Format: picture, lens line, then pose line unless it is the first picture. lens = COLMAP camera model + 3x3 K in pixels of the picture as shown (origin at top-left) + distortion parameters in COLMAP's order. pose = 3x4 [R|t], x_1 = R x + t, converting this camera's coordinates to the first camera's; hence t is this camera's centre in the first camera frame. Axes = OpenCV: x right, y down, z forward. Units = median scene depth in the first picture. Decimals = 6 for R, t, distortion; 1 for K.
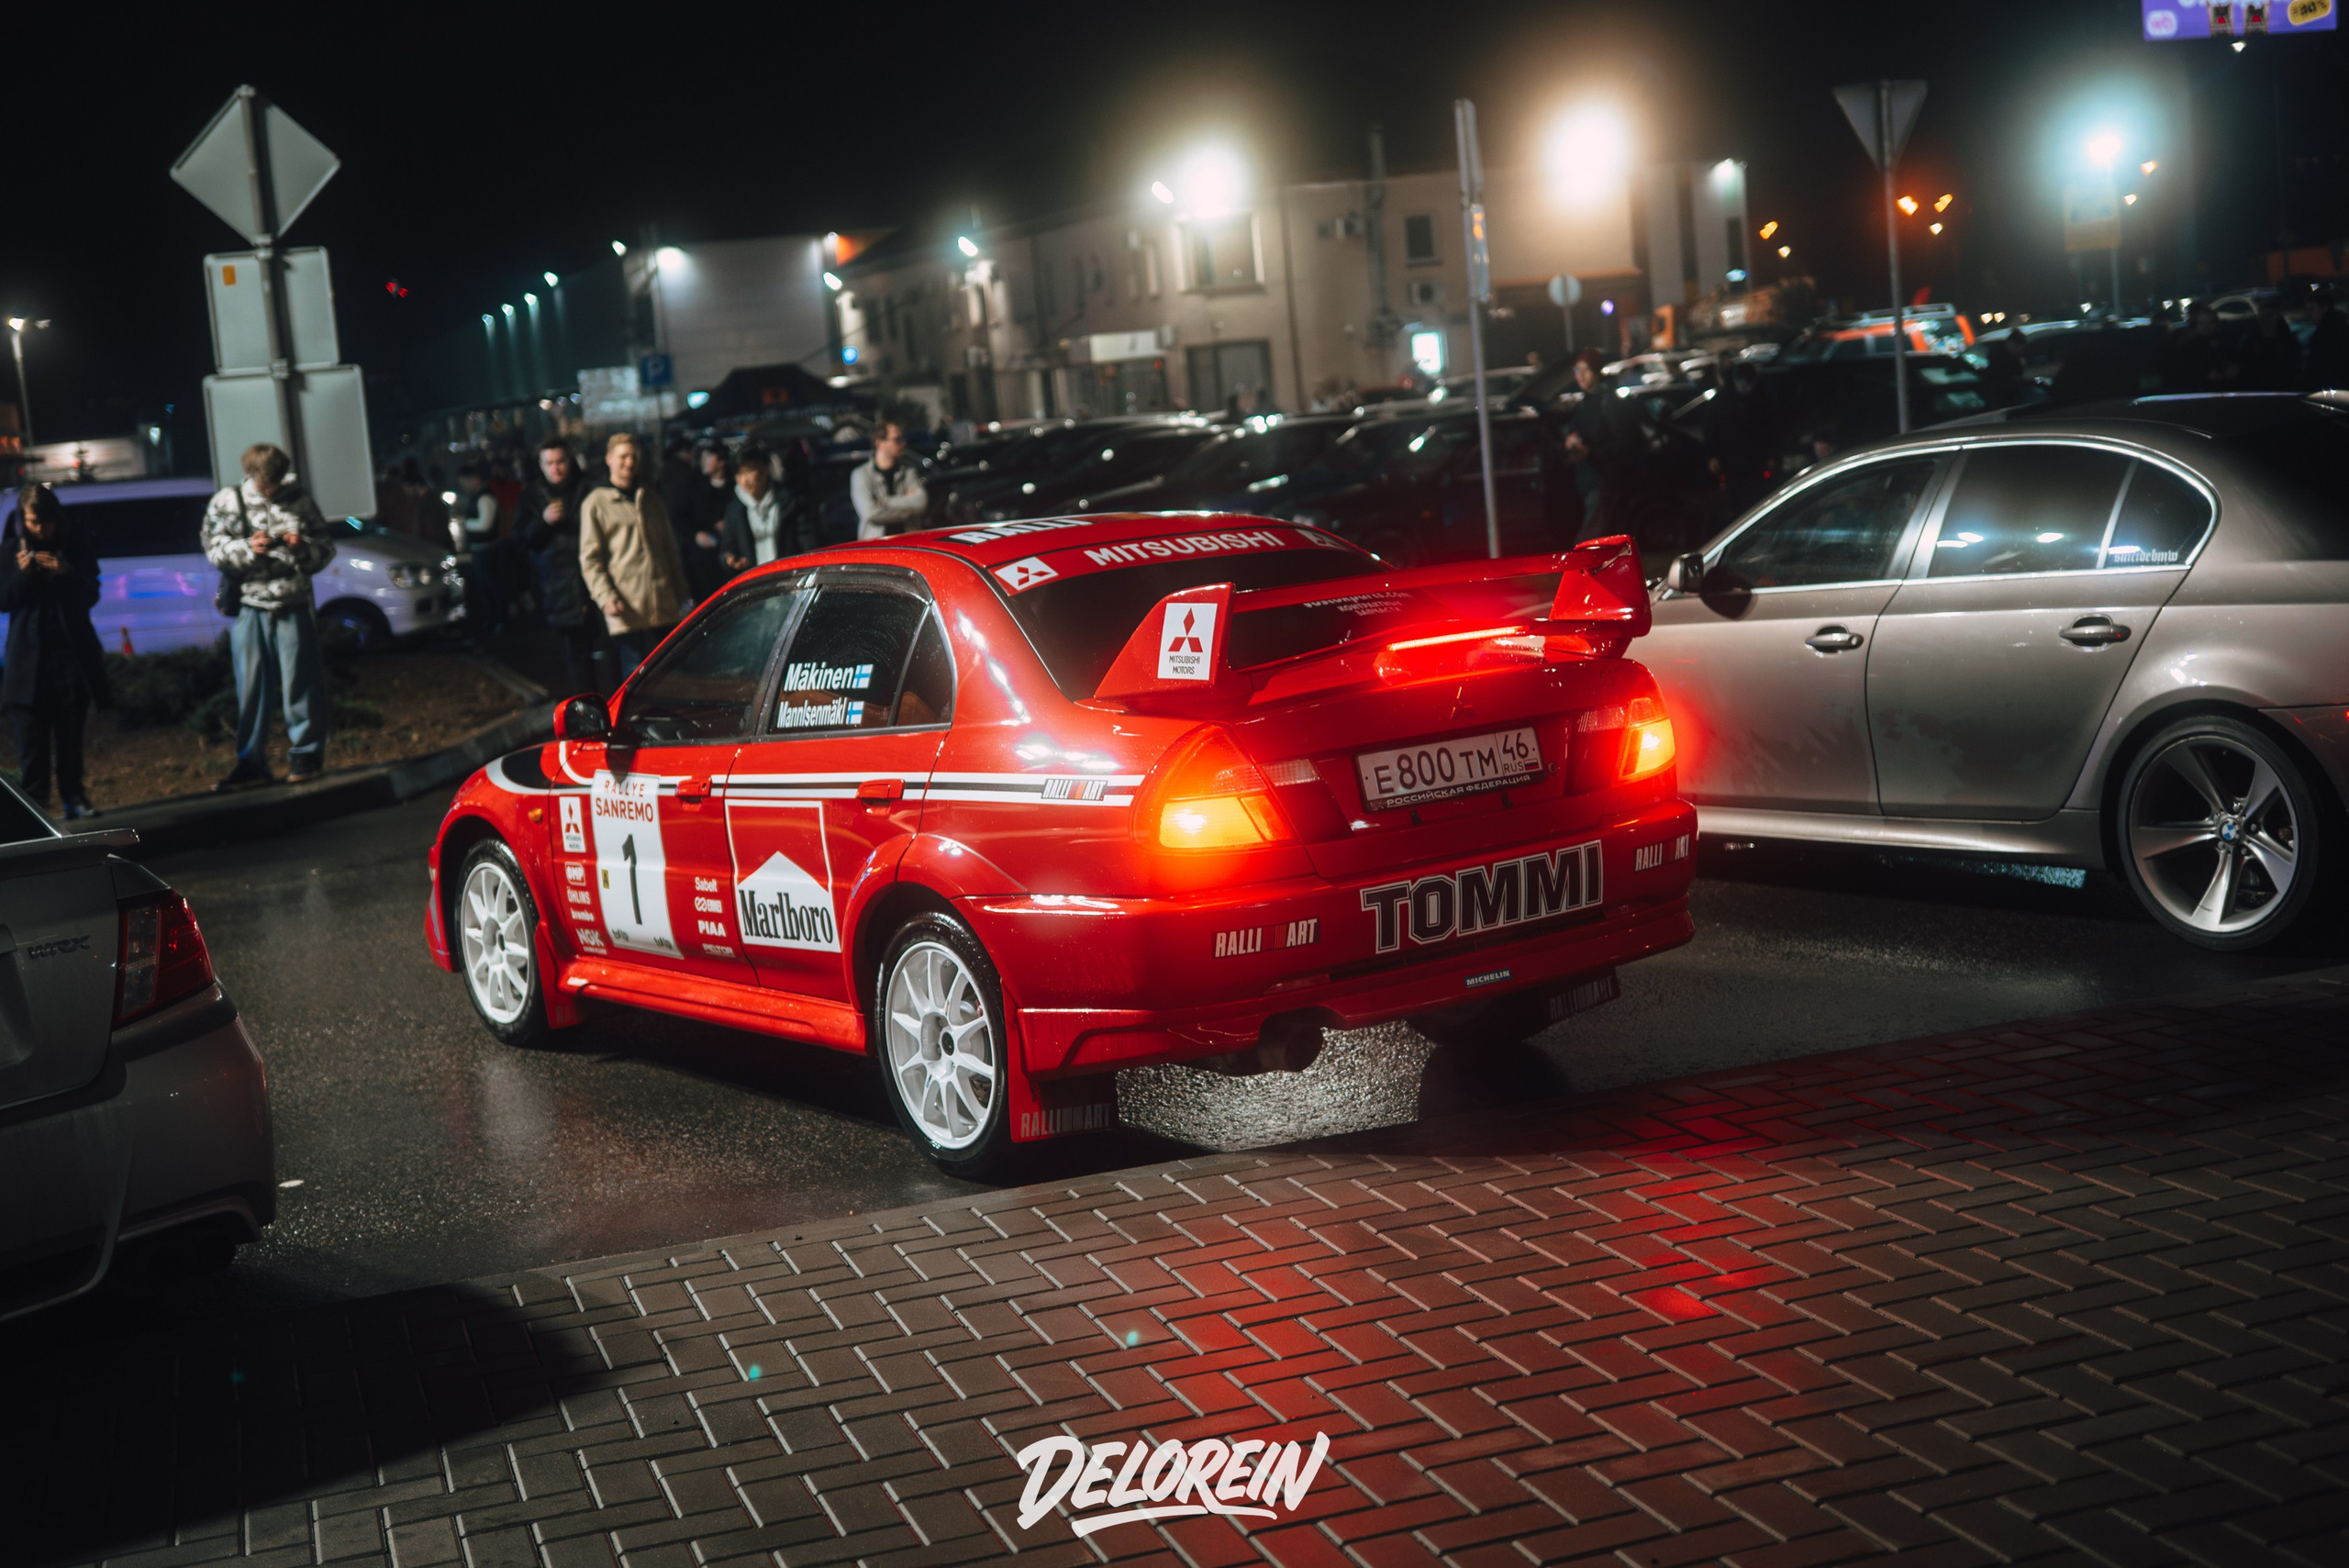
lens RADIAL K [[2986.7, 0, 1174.5], [0, 2986.7, 784.0], [0, 0, 1]] dist [-0.003338, -0.018984]
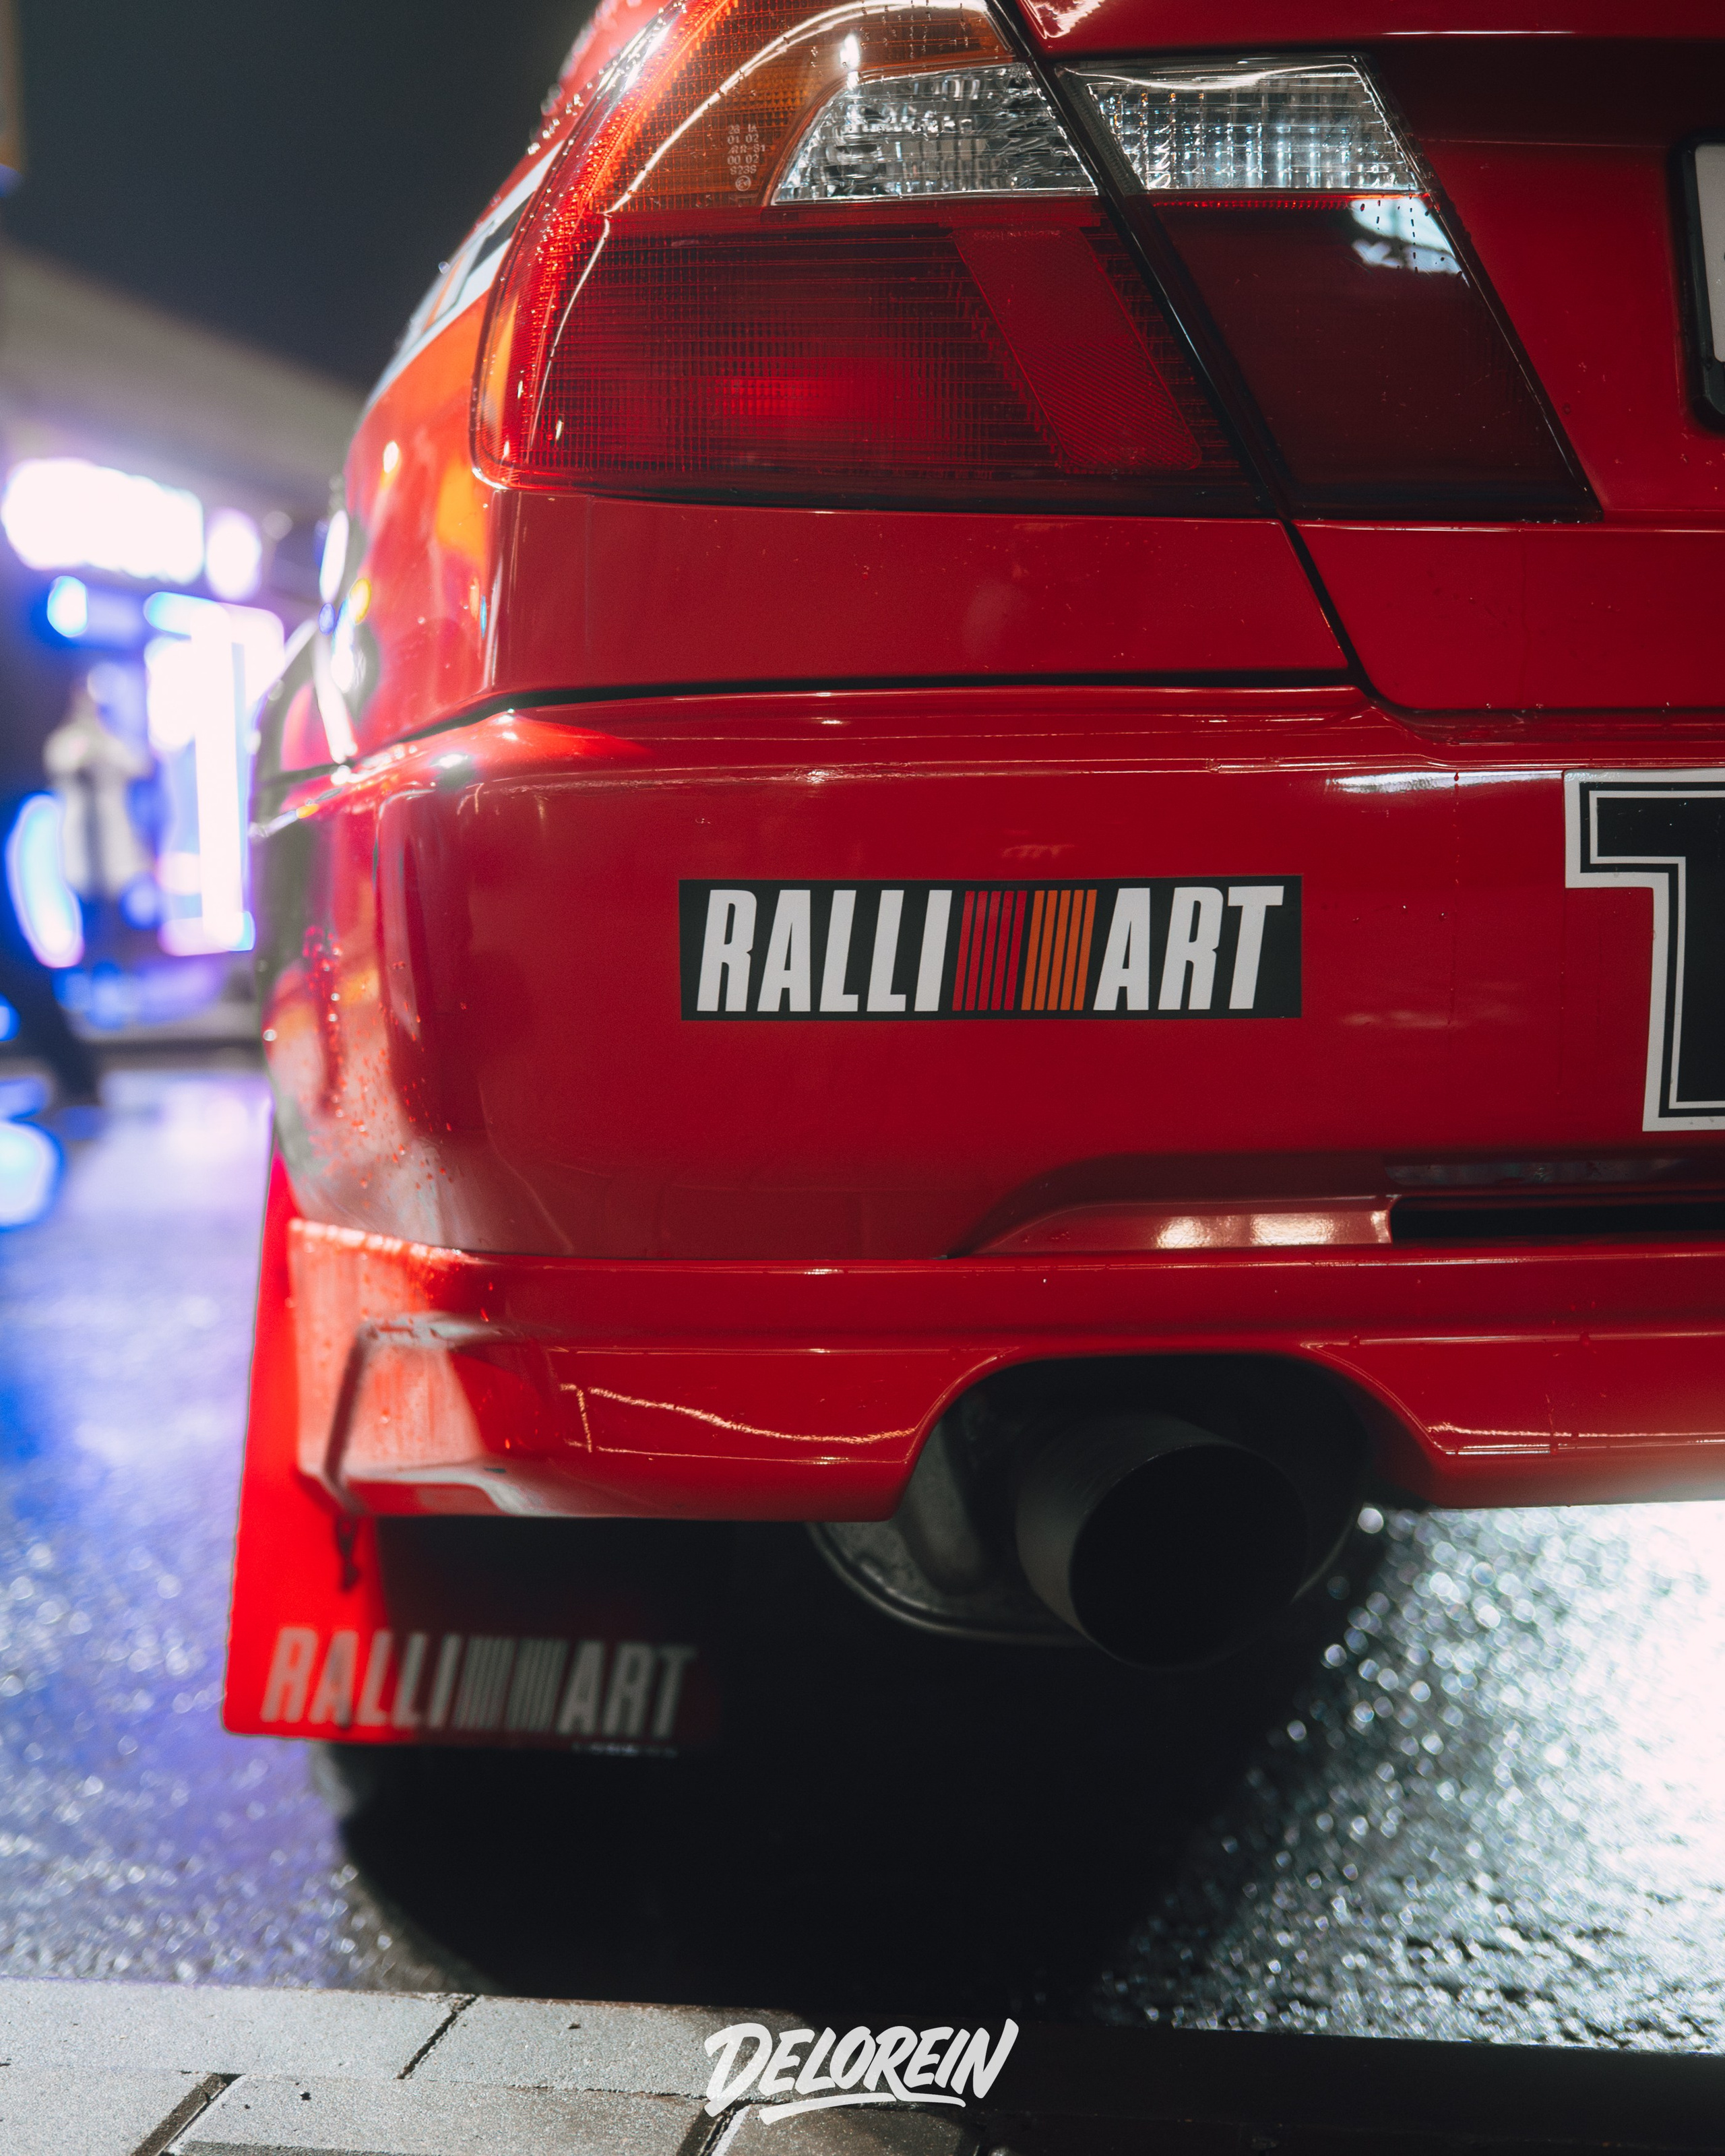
lens RADIAL K [[3251.7, 0, 862.5], [0, 3251.7, 1078.0], [0, 0, 1]] dist [-0.044406, -0.120742]
pose [[0.886660, 0.105172, -0.450303, 0.092244], [-0.114839, 0.993367, 0.005888, 0.046192], [0.447935, 0.046491, 0.892857, 0.630976]]
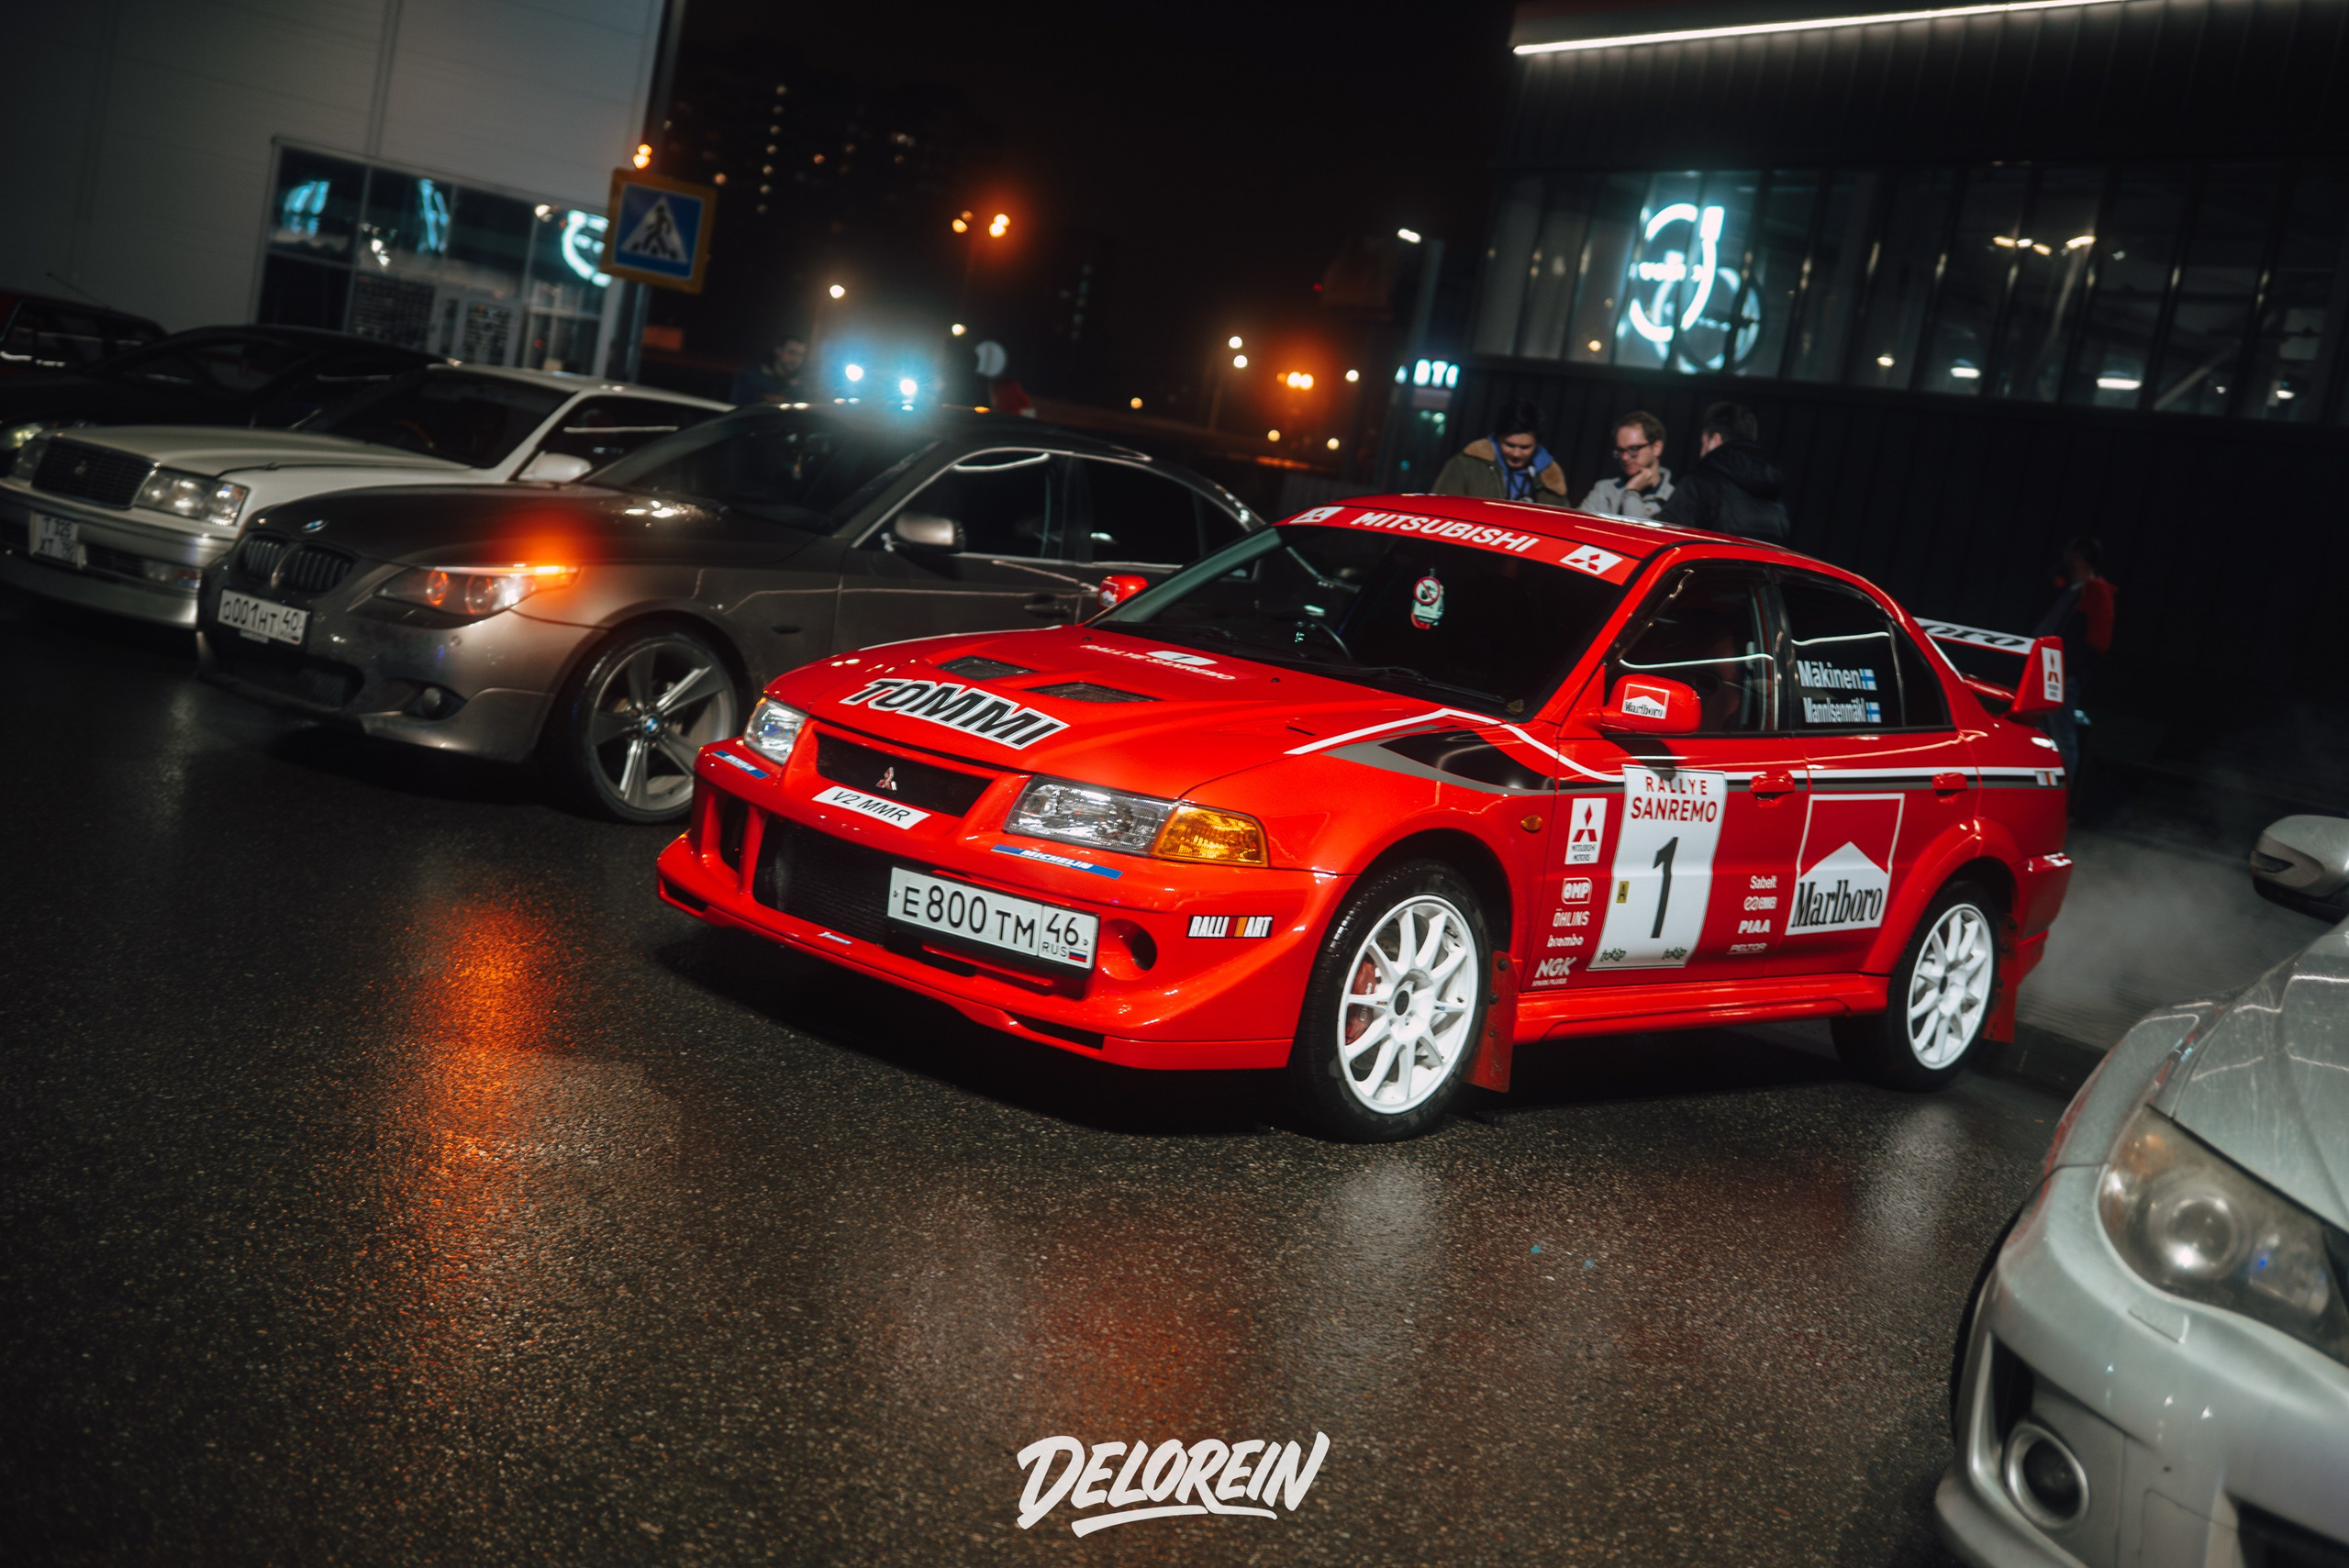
lens RADIAL K [[2710.2, 0, 1193.6], [0, 2710.2, 820.7], [0, 0, 1]] dist [-0.004832, 0.009386]
pose [[-0.213262, -0.068501, 0.974591, -0.941813], [-0.041193, 0.997282, 0.061082, -0.031499], [-0.976126, -0.027120, -0.215504, 1.323057]]
